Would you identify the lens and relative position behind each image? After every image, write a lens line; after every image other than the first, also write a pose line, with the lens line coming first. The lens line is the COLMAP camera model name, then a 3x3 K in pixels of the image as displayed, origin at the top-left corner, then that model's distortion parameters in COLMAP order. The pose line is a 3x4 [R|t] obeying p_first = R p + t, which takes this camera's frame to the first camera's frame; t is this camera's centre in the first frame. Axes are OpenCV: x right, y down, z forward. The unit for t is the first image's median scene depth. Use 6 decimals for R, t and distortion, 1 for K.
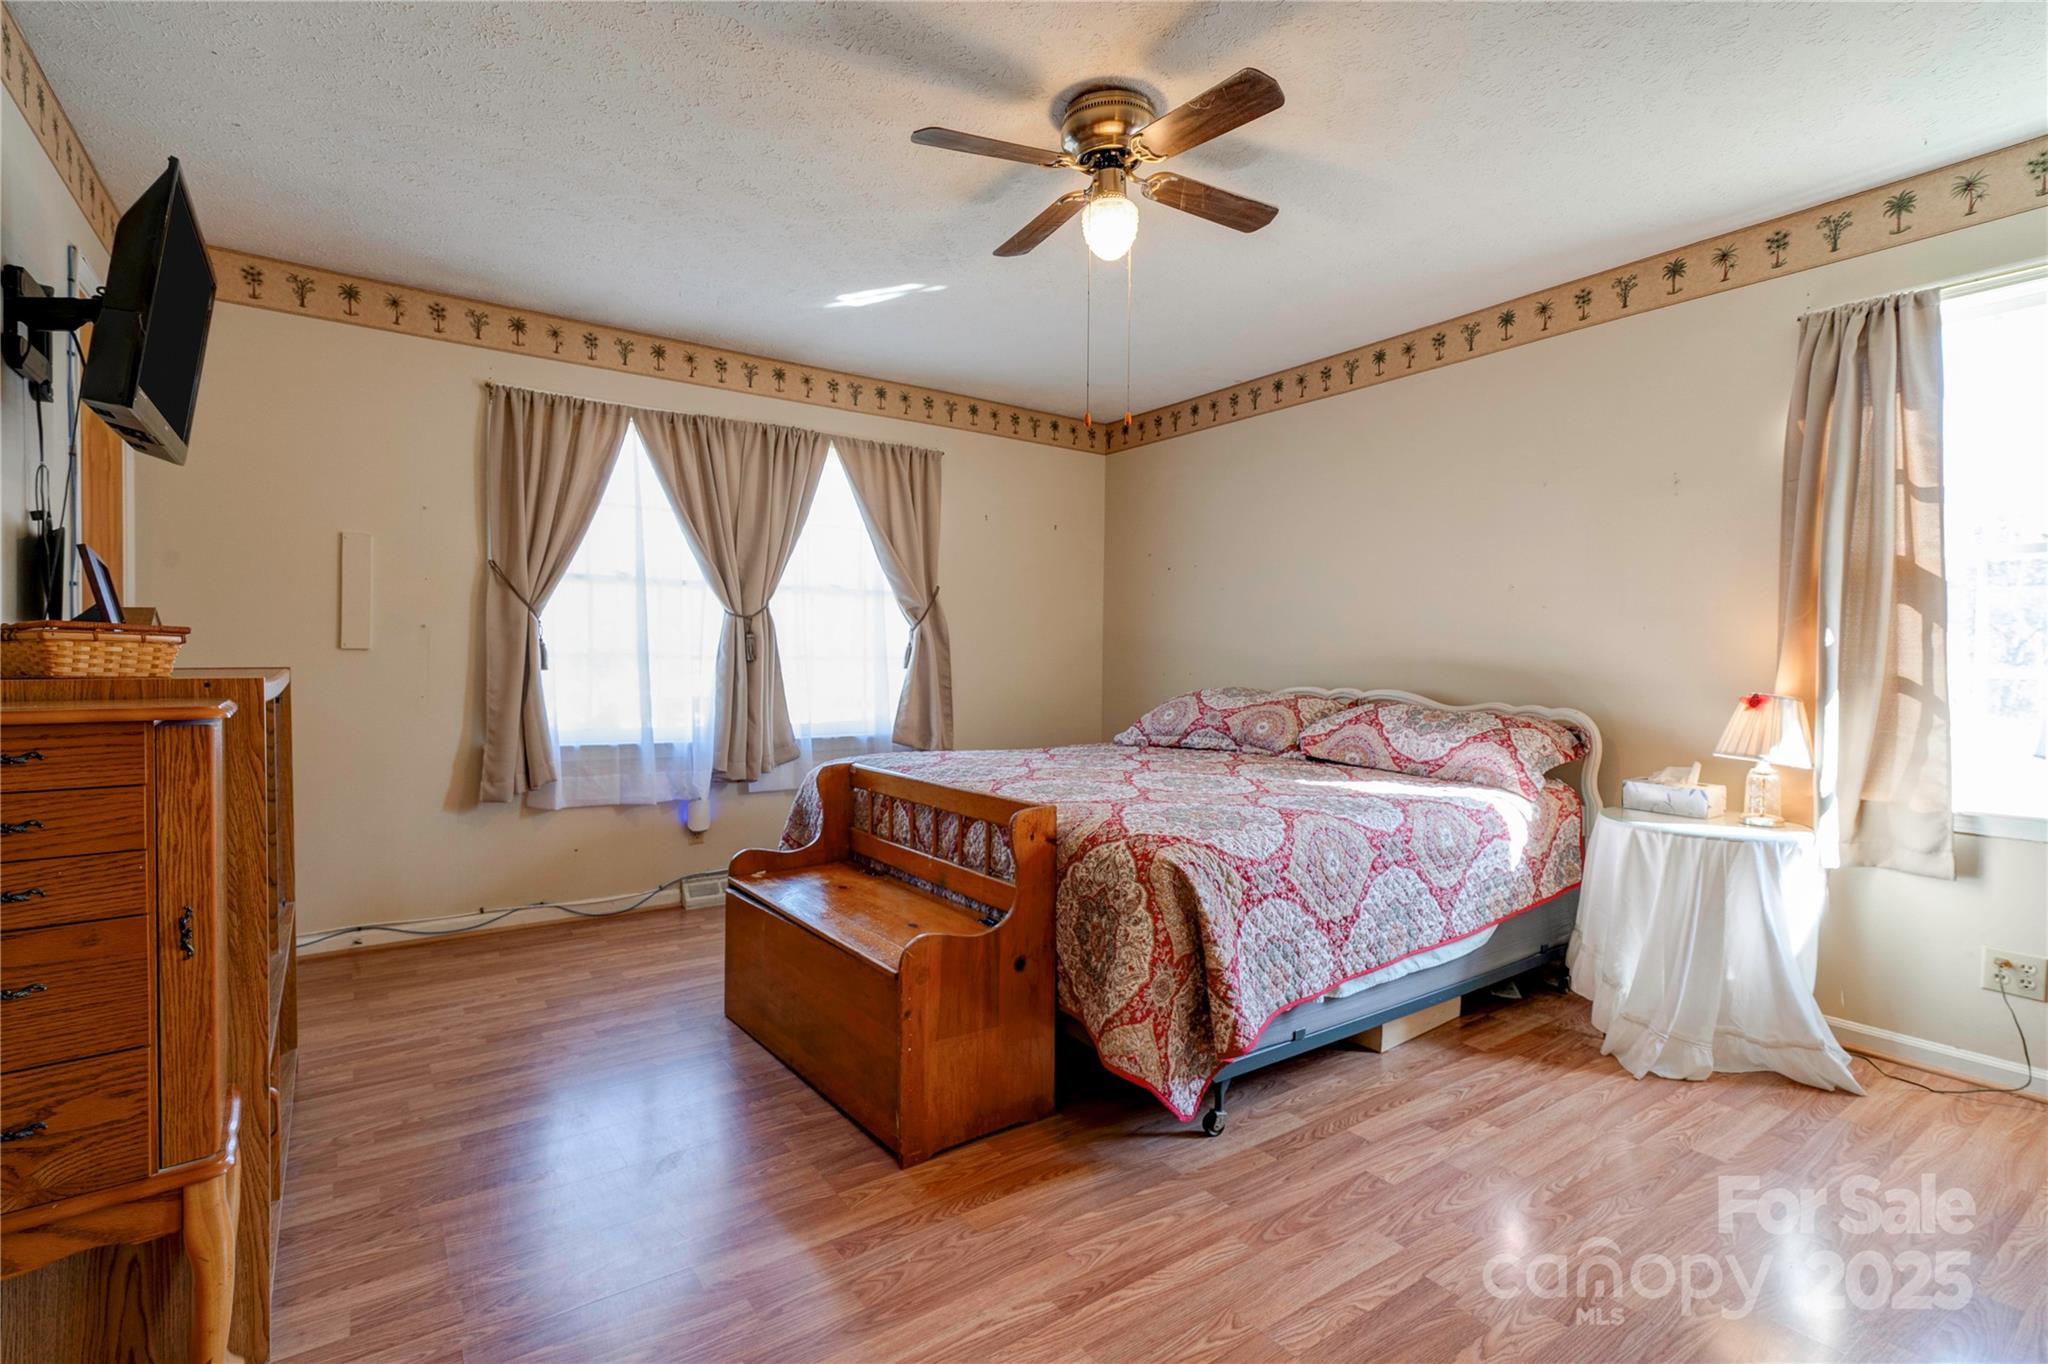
lens RADIAL K [[963.9, 0, 1013.8], [0, 963.9, 680.7], [0, 0, 1]] dist [-0.007383, 0.017770]
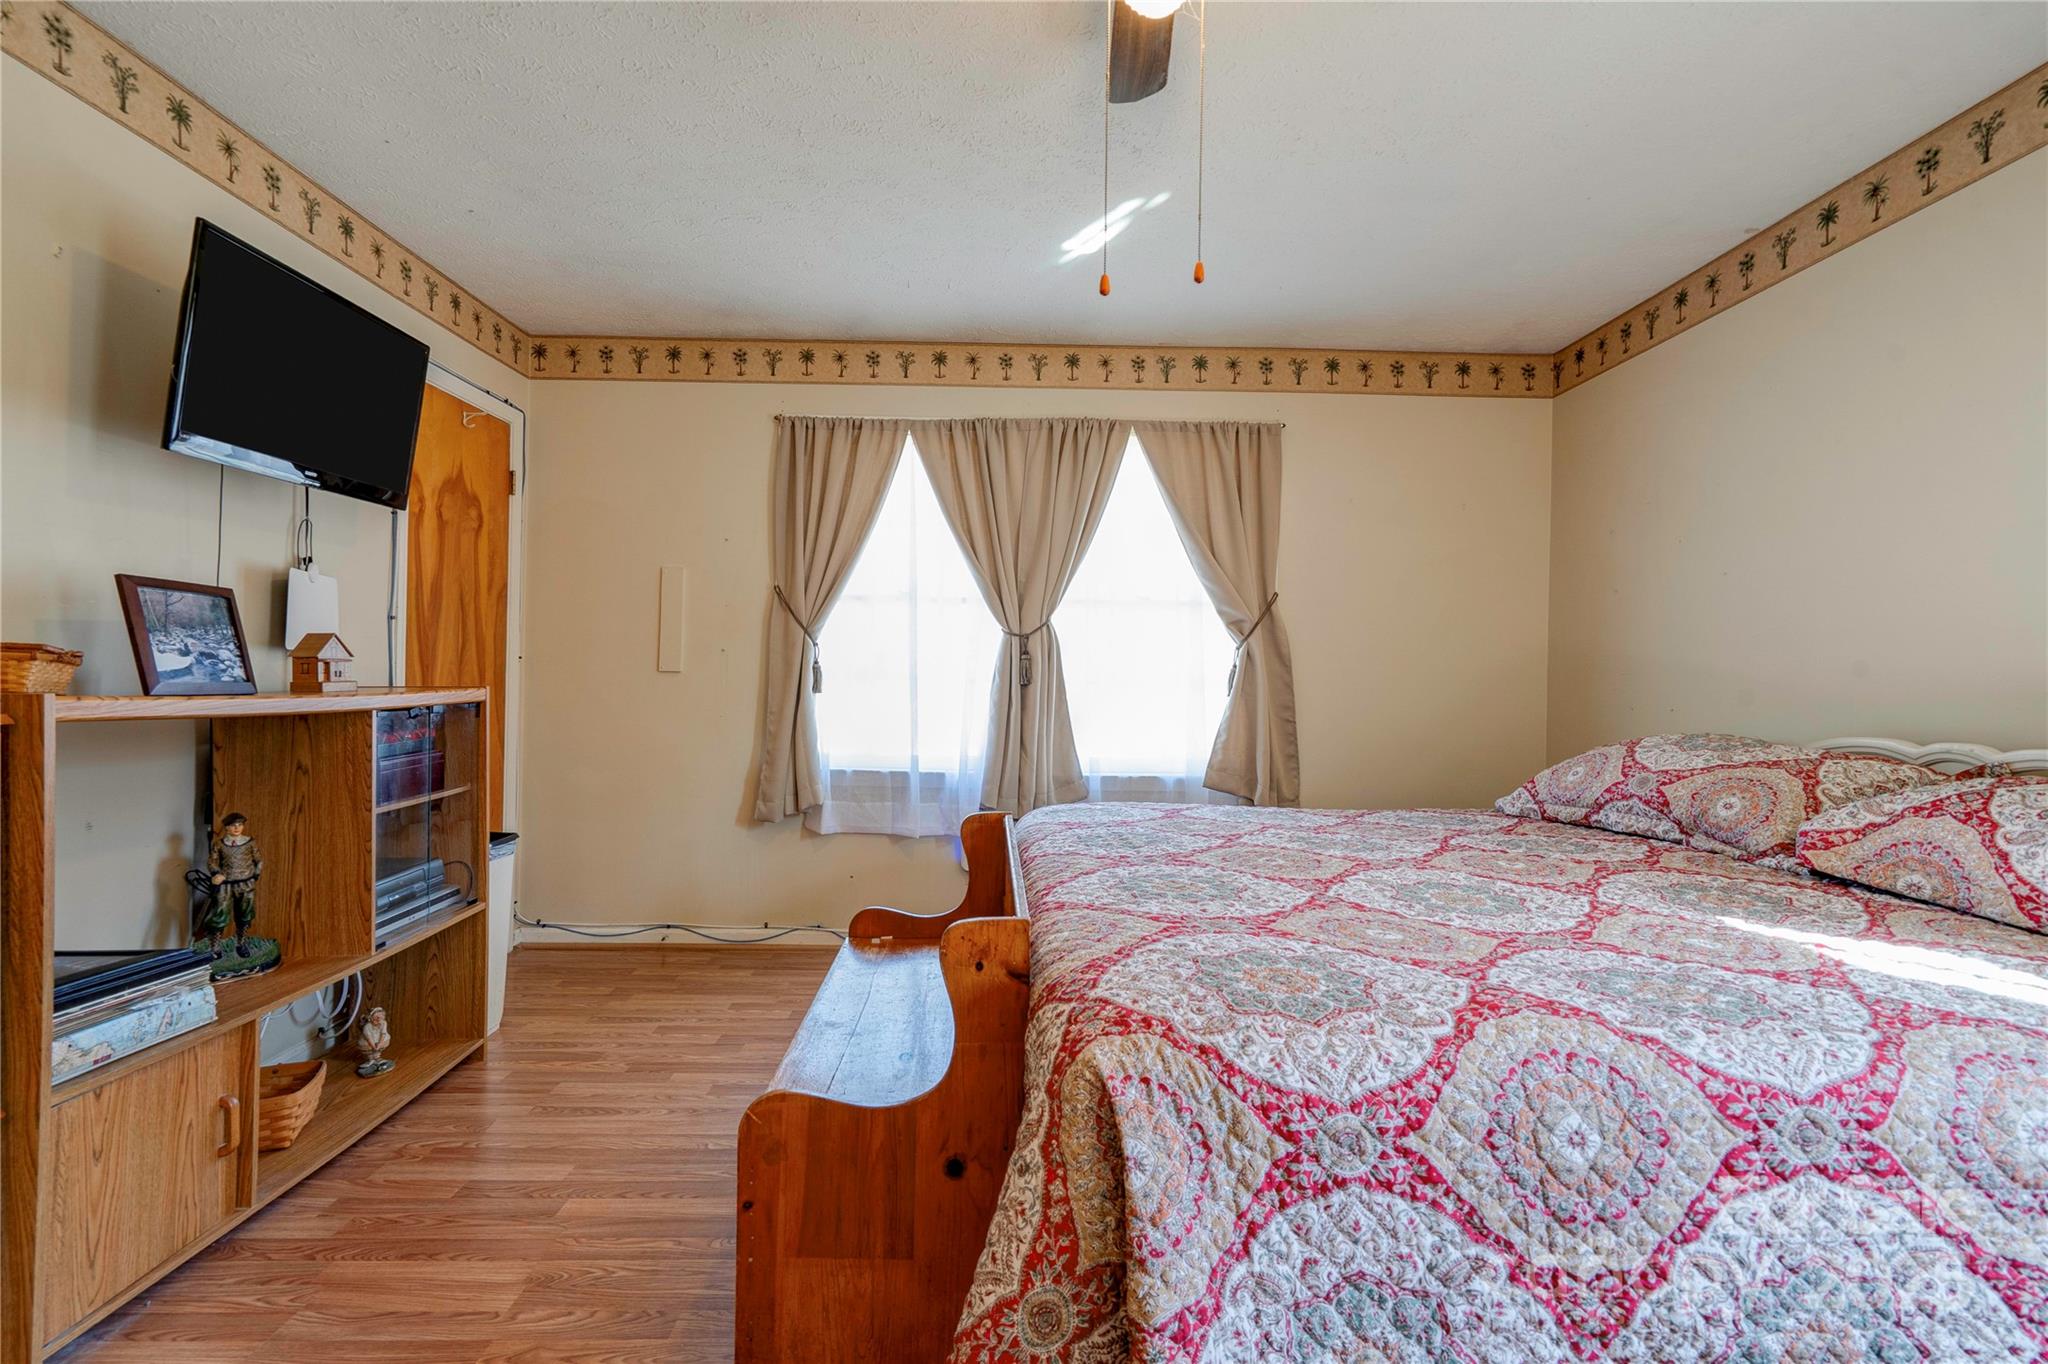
lens RADIAL K [[940.2, 0, 1016.6], [0, 940.2, 676.3], [0, 0, 1]] dist [-0.006810, 0.015513]
pose [[0.823016, 0.000299, -0.568018, 0.240186], [-0.019343, 0.999435, -0.027500, -0.004990], [0.567689, 0.033621, 0.822557, 0.319683]]
